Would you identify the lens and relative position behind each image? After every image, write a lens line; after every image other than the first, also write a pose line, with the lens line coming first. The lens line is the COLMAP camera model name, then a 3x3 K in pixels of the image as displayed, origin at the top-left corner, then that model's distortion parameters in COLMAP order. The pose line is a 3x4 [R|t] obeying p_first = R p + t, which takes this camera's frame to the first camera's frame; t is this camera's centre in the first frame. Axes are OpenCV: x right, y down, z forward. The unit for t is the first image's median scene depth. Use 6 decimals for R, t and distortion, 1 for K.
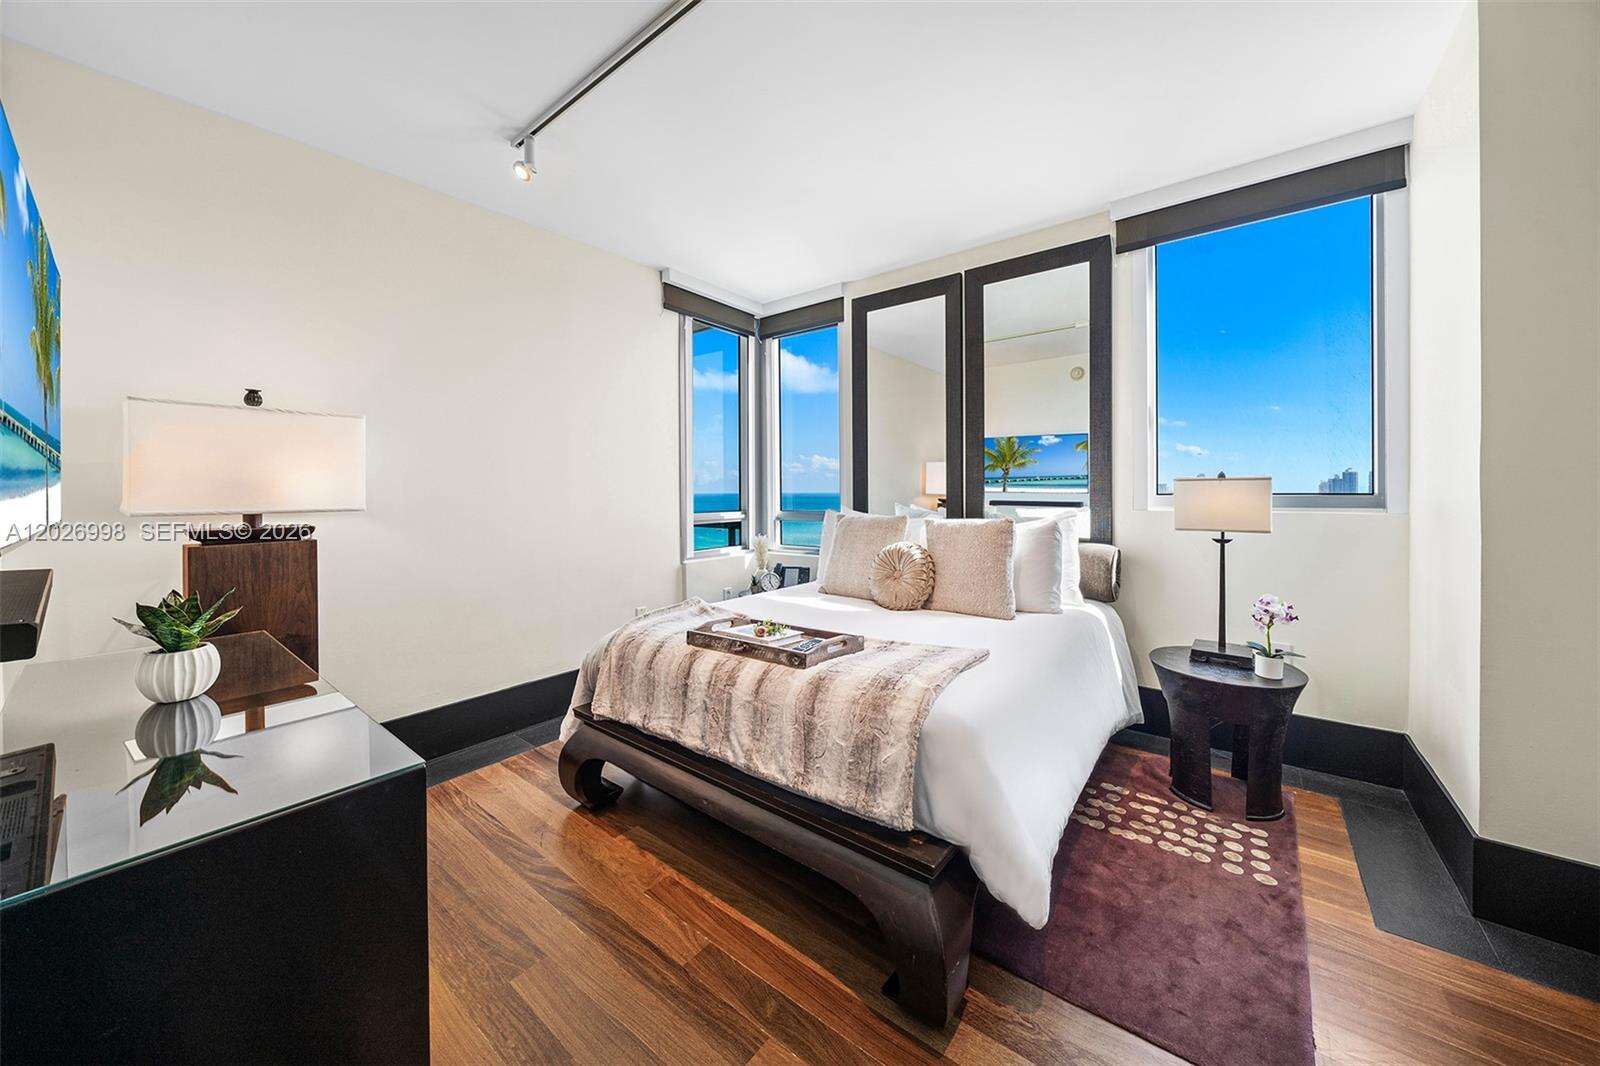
lens RADIAL K [[557.5, 0, 815.1], [0, 557.5, 493.0], [0, 0, 1]] dist [-0.005718, 0.000672]
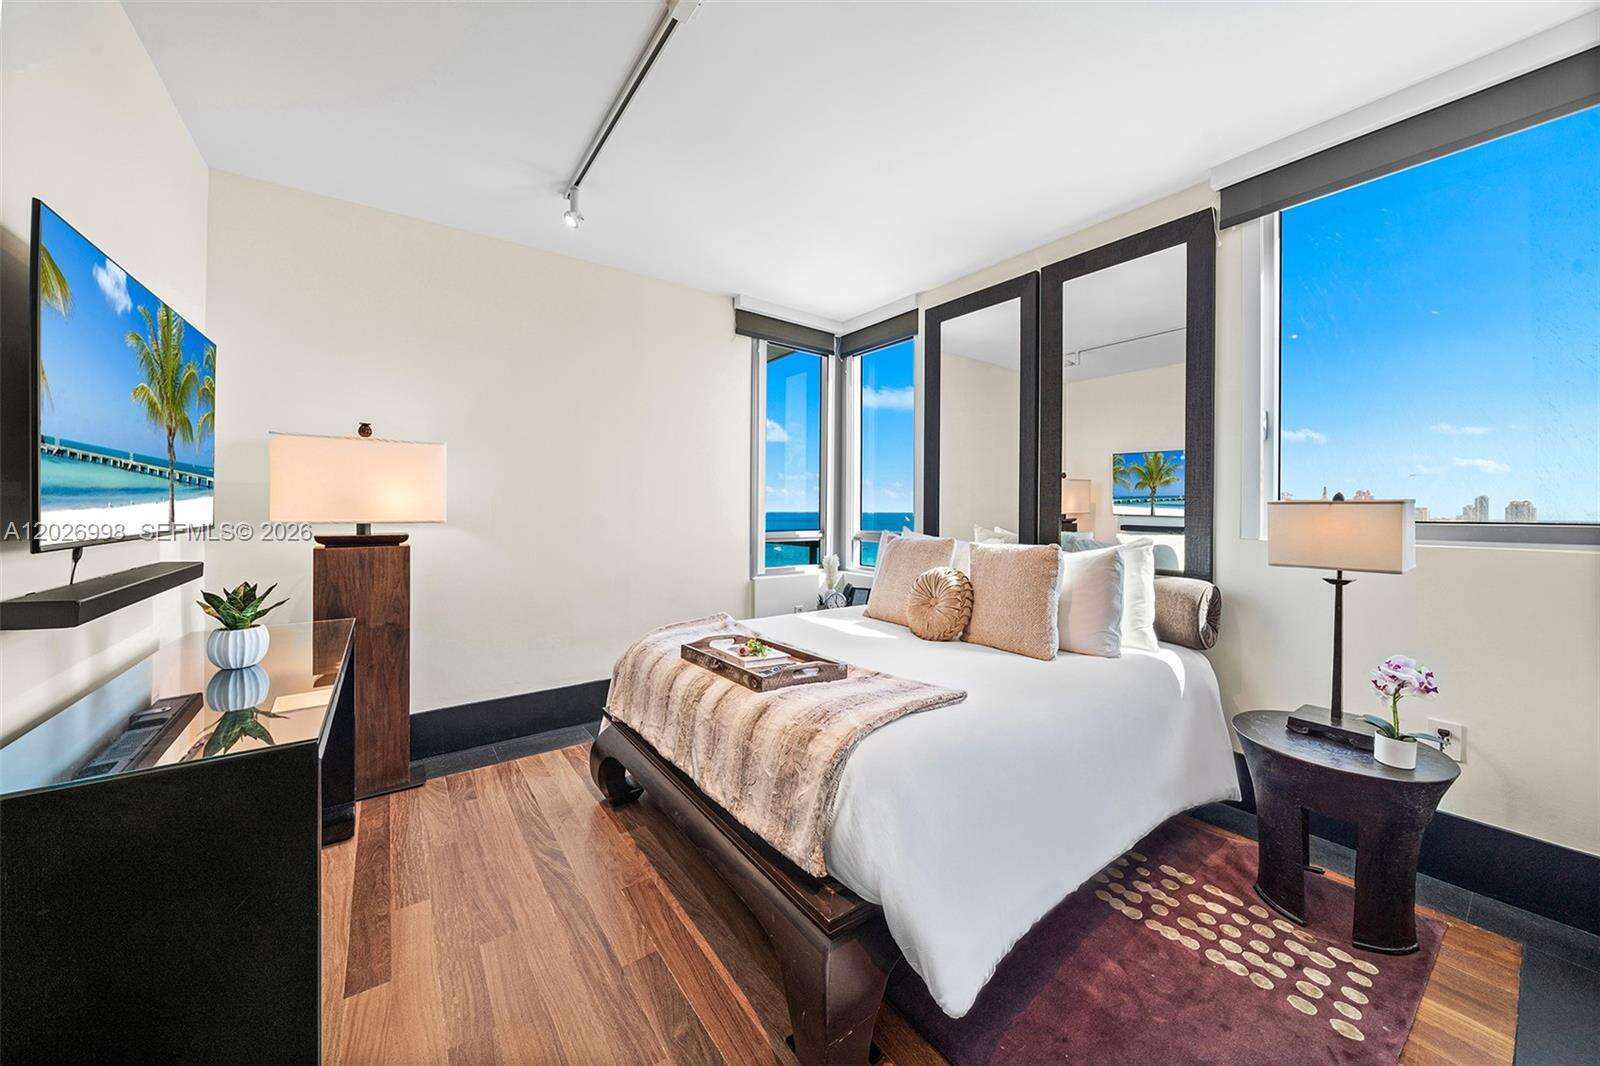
lens RADIAL K [[557.5, 0, 808.9], [0, 557.5, 510.4], [0, 0, 1]] dist [-0.005718, 0.000672]
pose [[0.964251, 0.012593, -0.264691, 0.242494], [-0.013277, 0.999912, -0.000799, -0.003605], [0.264658, 0.004284, 0.964333, 0.058543]]
